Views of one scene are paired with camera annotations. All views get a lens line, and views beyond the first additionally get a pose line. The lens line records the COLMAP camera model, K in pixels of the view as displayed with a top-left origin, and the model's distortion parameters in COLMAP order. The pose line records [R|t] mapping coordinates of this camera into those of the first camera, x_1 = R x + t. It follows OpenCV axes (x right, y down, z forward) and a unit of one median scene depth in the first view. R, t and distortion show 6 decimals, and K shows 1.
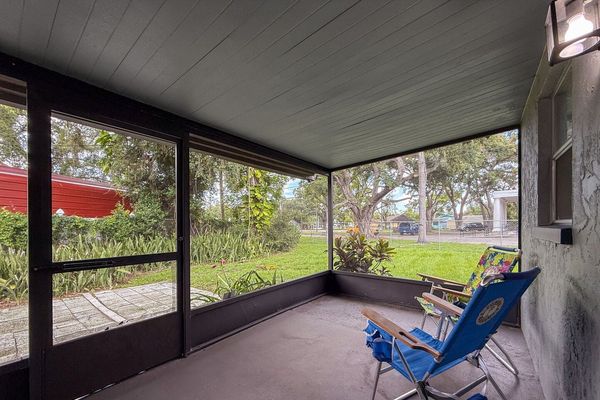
lens RADIAL K [[242.6, 0, 295.2], [0, 242.6, 224.8], [0, 0, 1]] dist [0.001262, -0.000606]
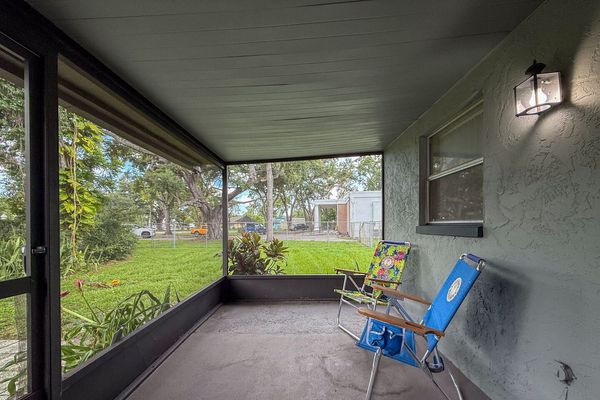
lens RADIAL K [[242.6, 0, 302.0], [0, 242.6, 225.1], [0, 0, 1]] dist [0.001262, -0.000606]
pose [[0.788563, 0.001937, 0.614950, -0.106141], [-0.000838, 0.999997, -0.002076, 0.001619], [-0.614953, 0.001122, 0.788563, 0.076196]]
